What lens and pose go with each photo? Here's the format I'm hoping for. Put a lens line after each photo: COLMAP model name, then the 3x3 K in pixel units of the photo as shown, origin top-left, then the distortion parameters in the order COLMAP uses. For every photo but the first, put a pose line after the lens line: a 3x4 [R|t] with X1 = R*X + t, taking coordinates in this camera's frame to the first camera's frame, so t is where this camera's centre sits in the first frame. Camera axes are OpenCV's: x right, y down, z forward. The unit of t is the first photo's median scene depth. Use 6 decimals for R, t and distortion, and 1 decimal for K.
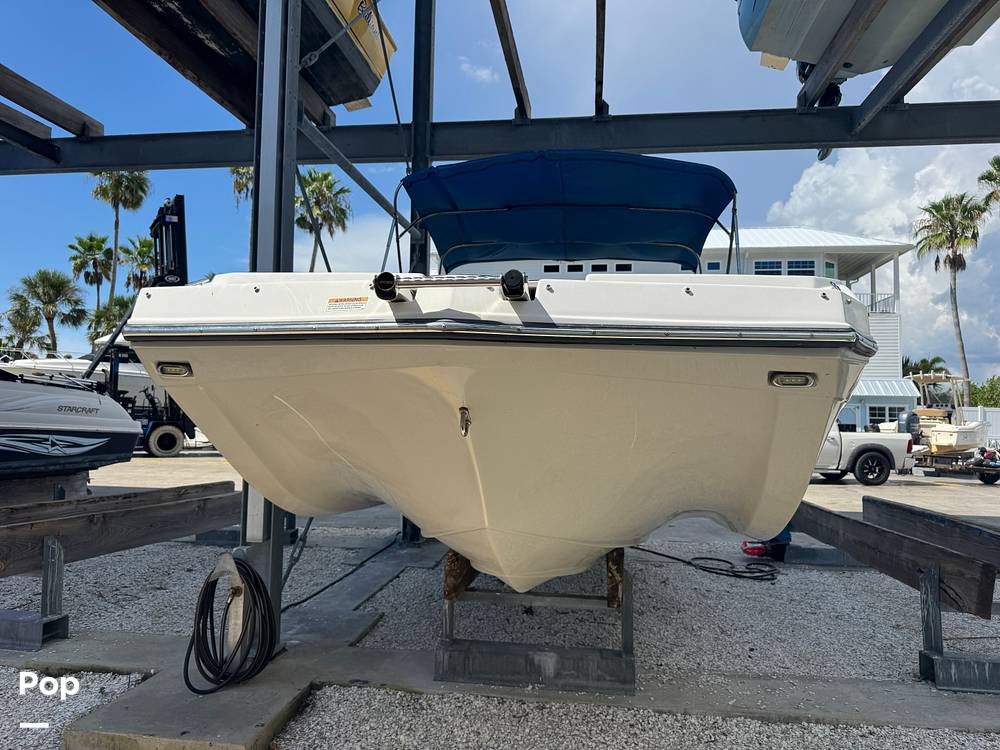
lens RADIAL K [[707.4, 0, 499.0], [0, 707.4, 368.6], [0, 0, 1]] dist [0.030729, -0.024463]
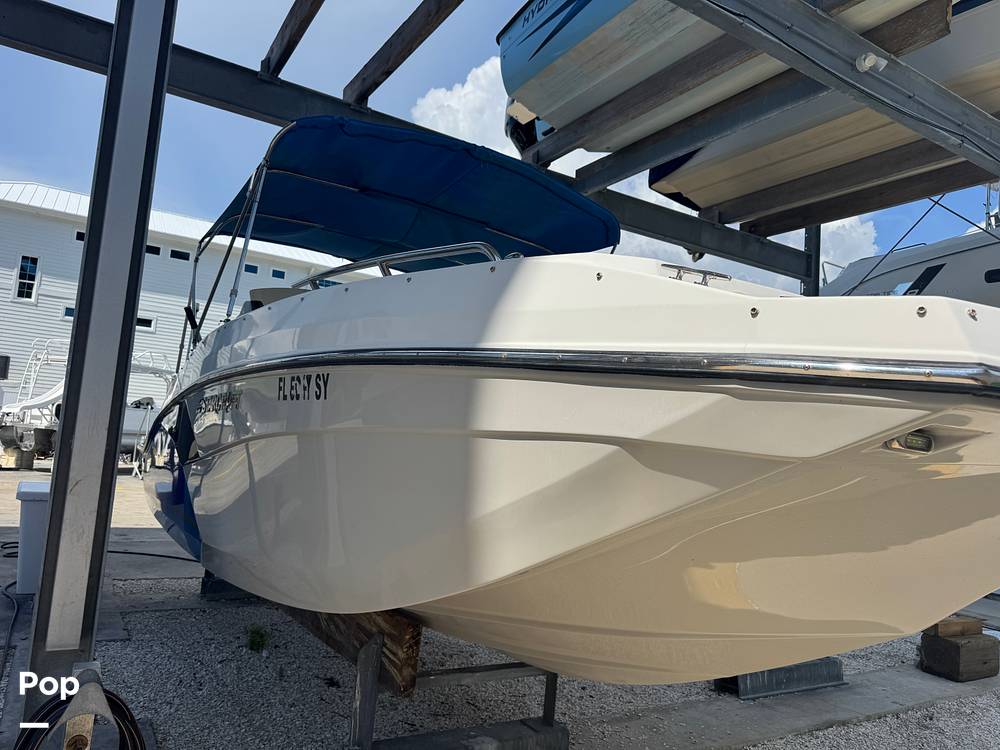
lens RADIAL K [[706.1, 0, 500.0], [0, 706.1, 375.0], [0, 0, 1]] dist [0.032606, -0.036521]
pose [[0.777616, 0.105567, 0.619813, -0.255681], [-0.102950, 0.993877, -0.040117, 0.002459], [-0.620253, -0.032615, 0.783723, 0.183904]]
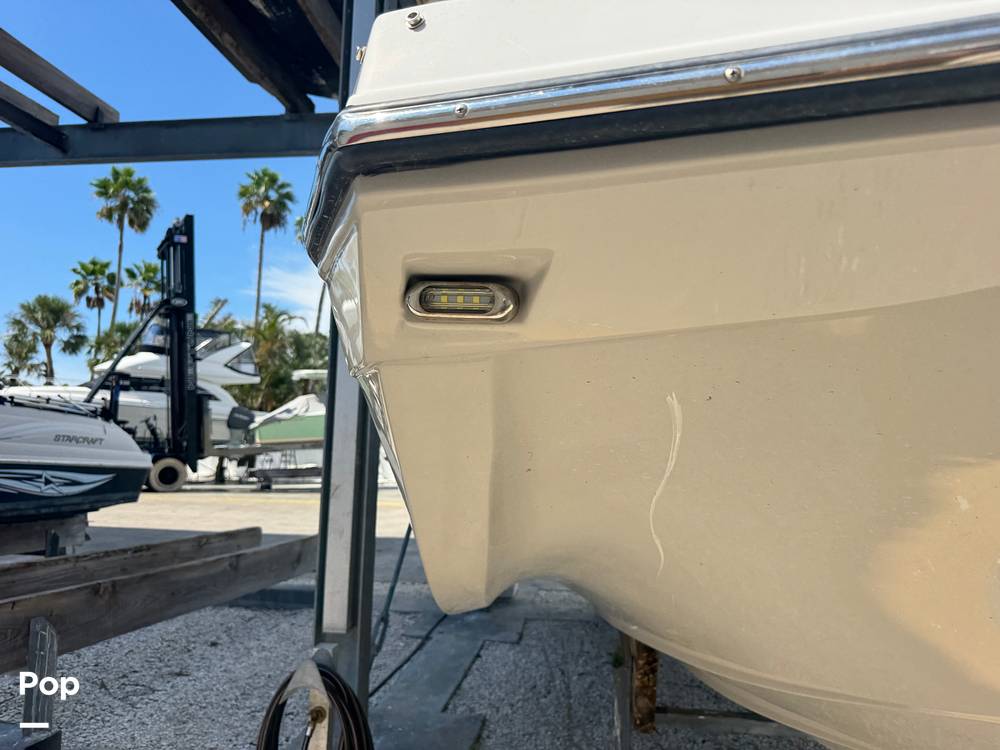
lens RADIAL K [[715.2, 0, 509.4], [0, 715.2, 369.2], [0, 0, 1]] dist [0.002923, -0.002414]
pose [[0.999892, 0.008431, 0.012025, -0.105538], [-0.007864, 0.998889, -0.046461, 0.010886], [-0.012403, 0.046361, 0.998848, 0.166654]]
